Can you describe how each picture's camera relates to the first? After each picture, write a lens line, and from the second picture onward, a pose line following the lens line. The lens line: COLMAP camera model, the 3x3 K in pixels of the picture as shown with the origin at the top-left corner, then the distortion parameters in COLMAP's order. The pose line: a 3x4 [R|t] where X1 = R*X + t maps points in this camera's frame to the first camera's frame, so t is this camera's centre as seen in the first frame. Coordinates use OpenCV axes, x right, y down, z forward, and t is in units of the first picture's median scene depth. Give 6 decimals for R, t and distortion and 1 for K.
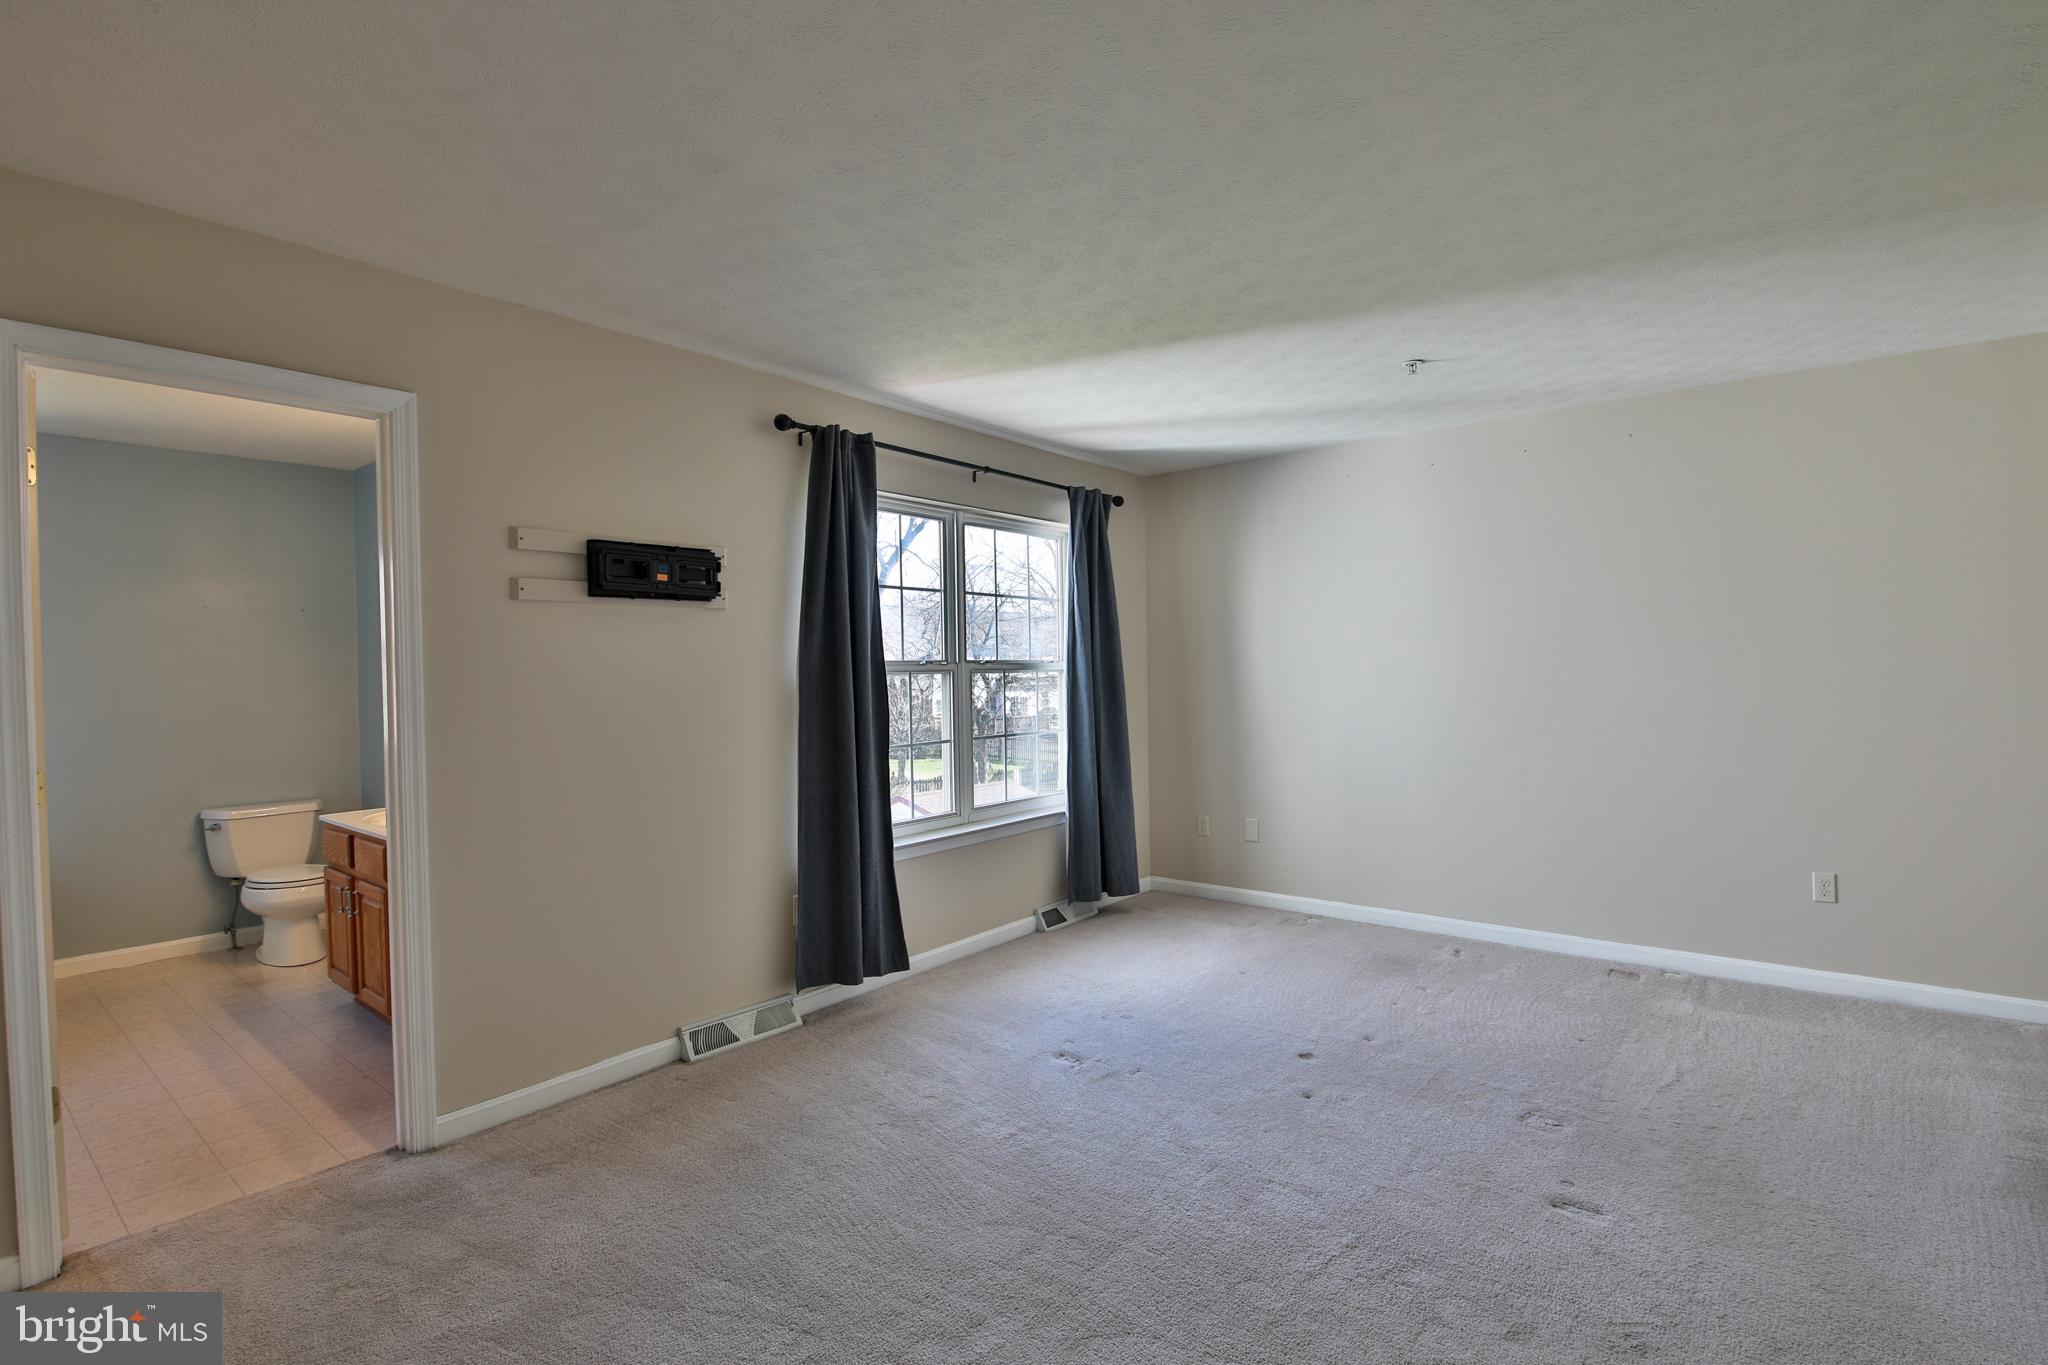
lens RADIAL K [[959.4, 0, 1024.9], [0, 959.4, 690.9], [0, 0, 1]] dist [-0.003979, -0.011063]
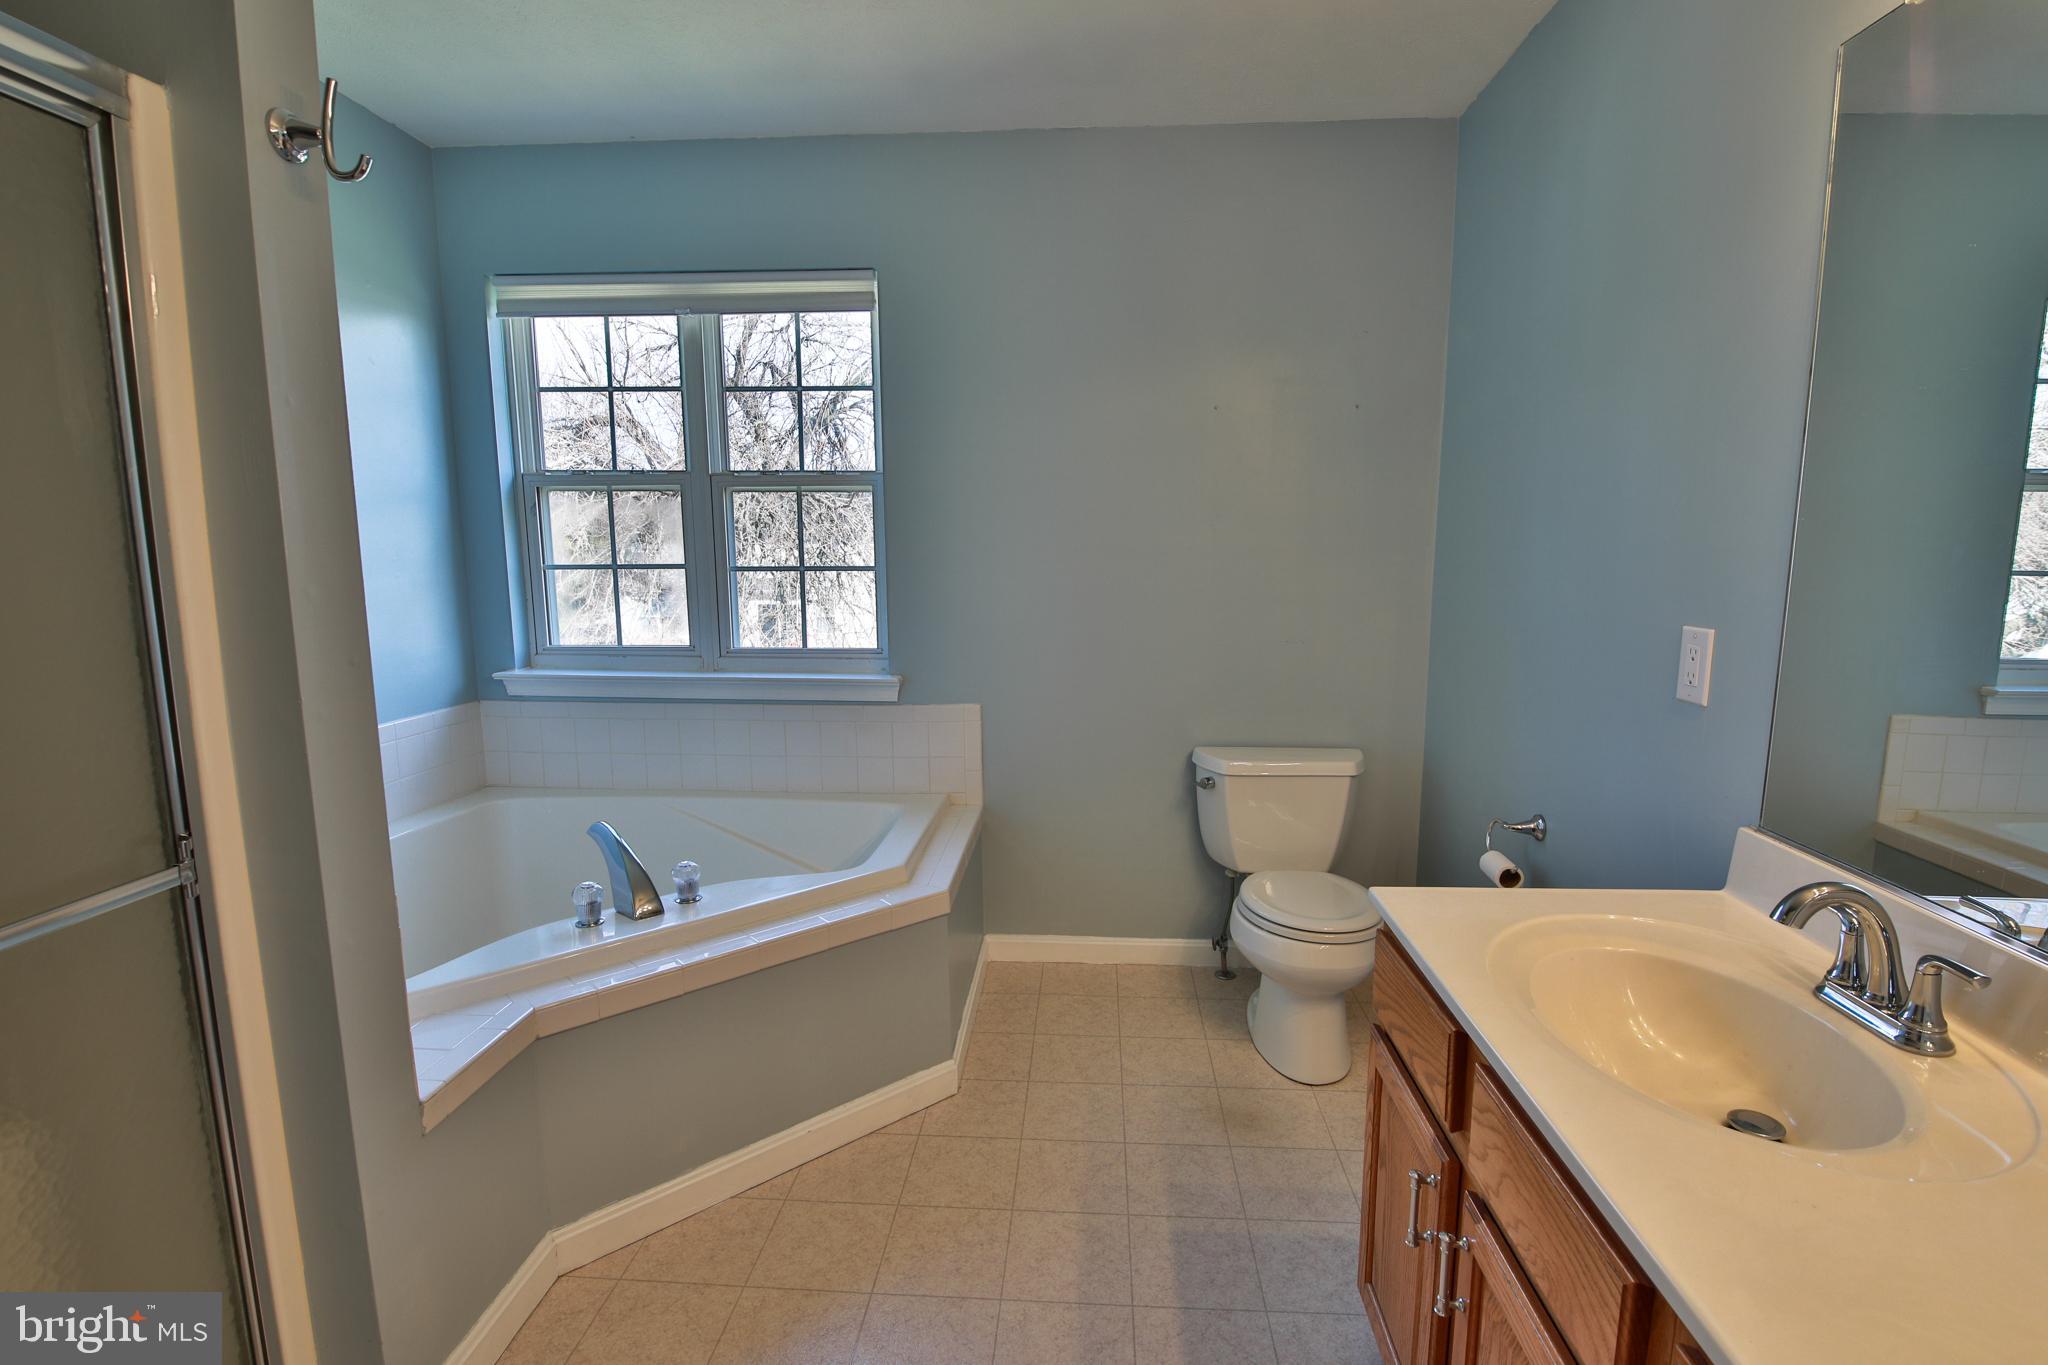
lens RADIAL K [[959.4, 0, 1027.4], [0, 959.4, 682.6], [0, 0, 1]] dist [-0.003979, -0.011063]
pose [[0.574154, 0.134855, -0.807565, -0.436028], [-0.017096, 0.988102, 0.152848, -0.009357], [0.818568, -0.073952, 0.569629, 0.565369]]
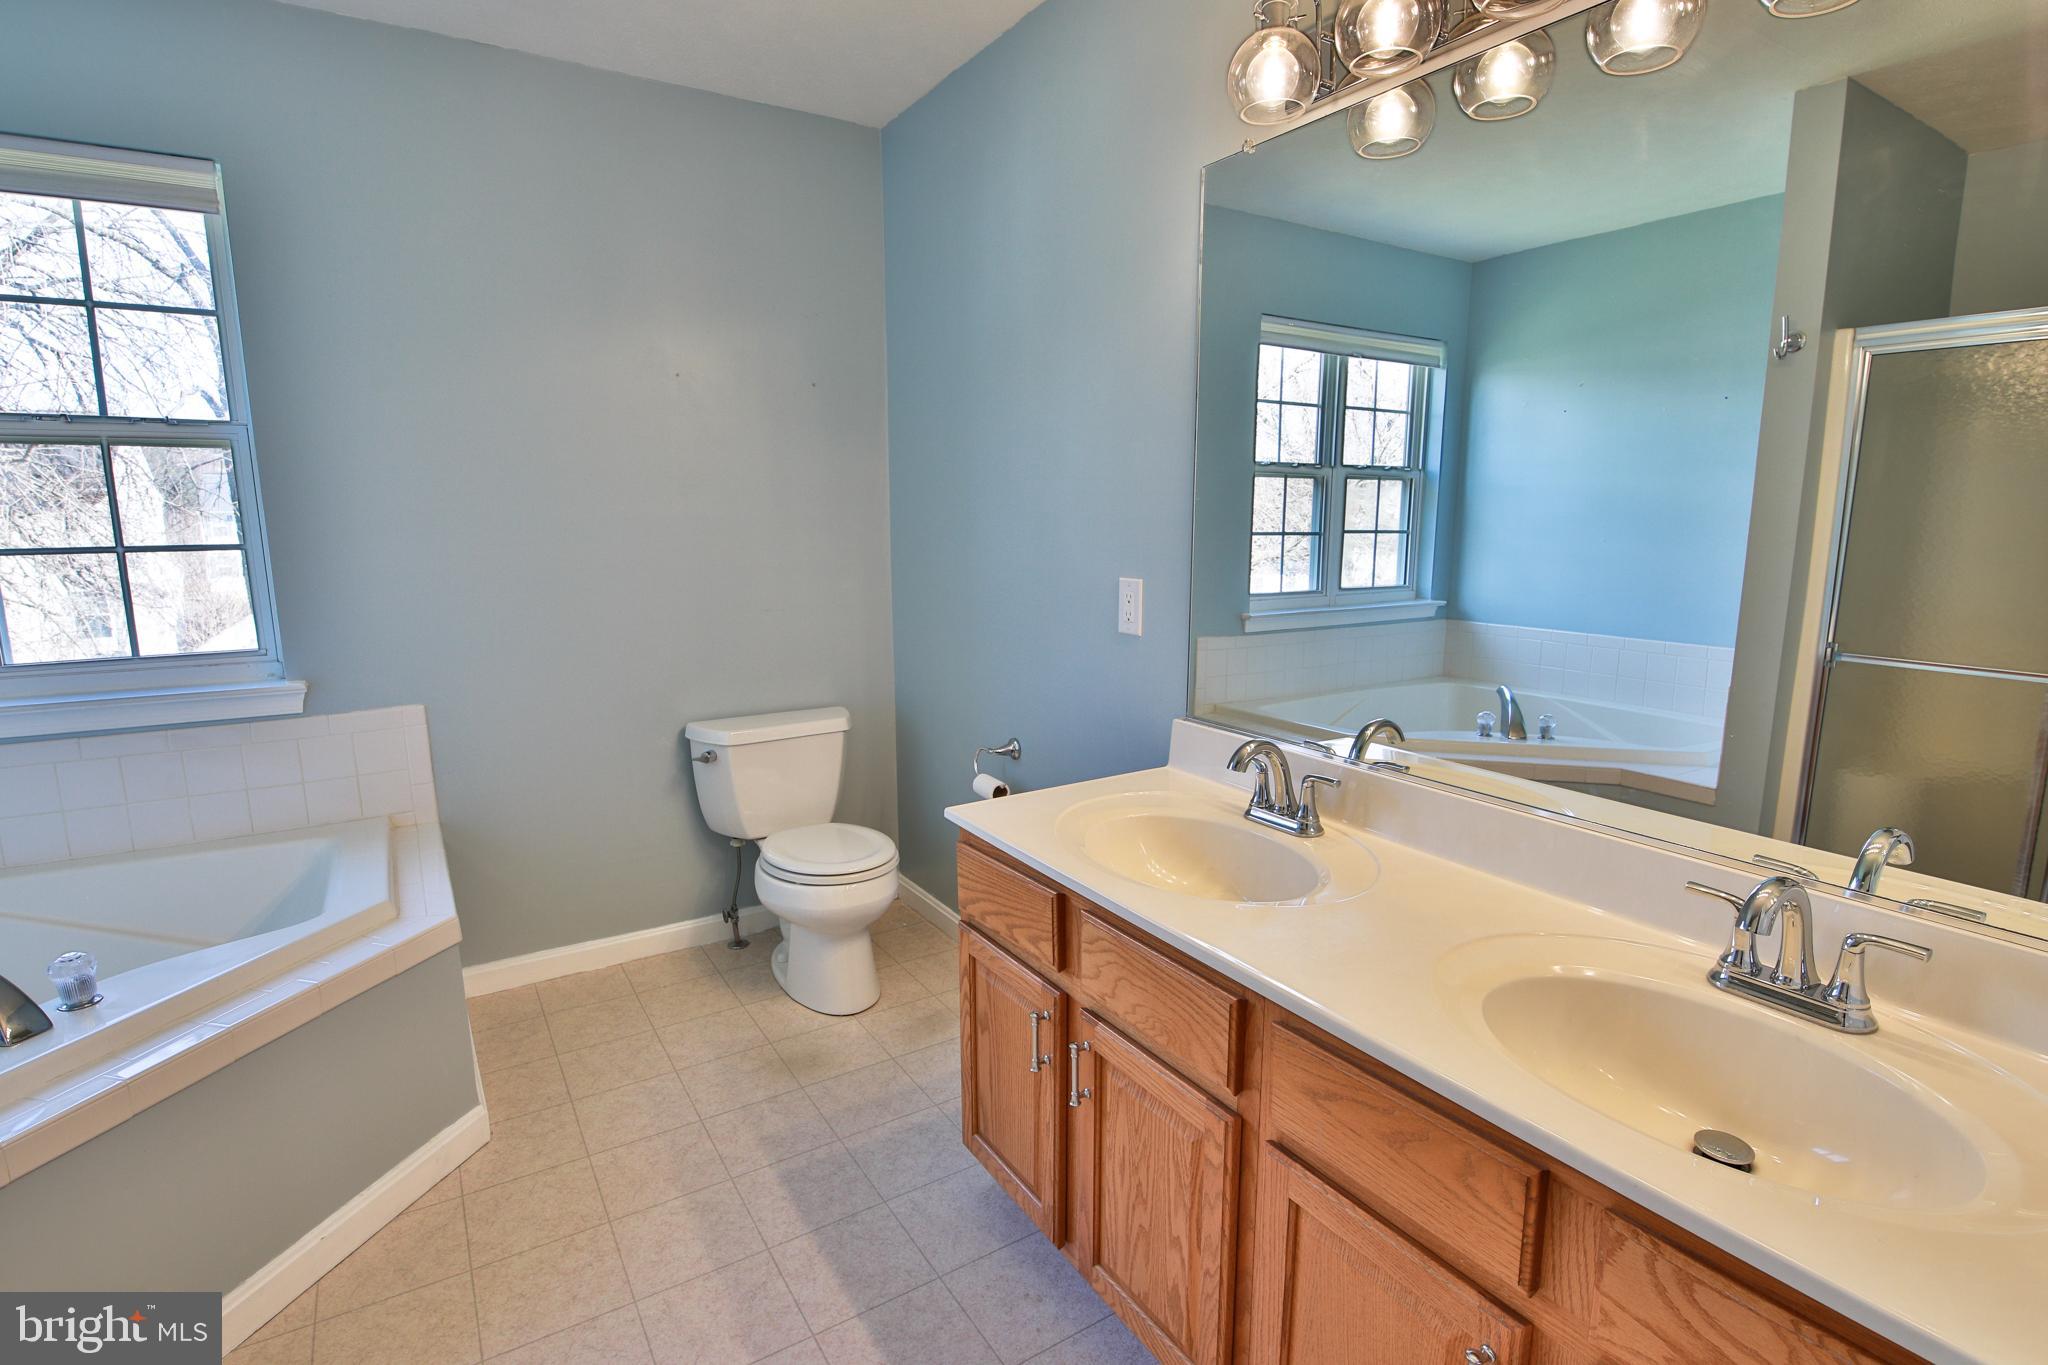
lens RADIAL K [[1000.7, 0, 1034.5], [0, 1000.7, 681.9], [0, 0, 1]] dist [-0.015835, -0.003934]
pose [[0.950347, 0.072077, -0.302731, -0.471297], [-0.022401, 0.986128, 0.164466, -0.009575], [0.310386, -0.149519, 0.938778, 0.482726]]
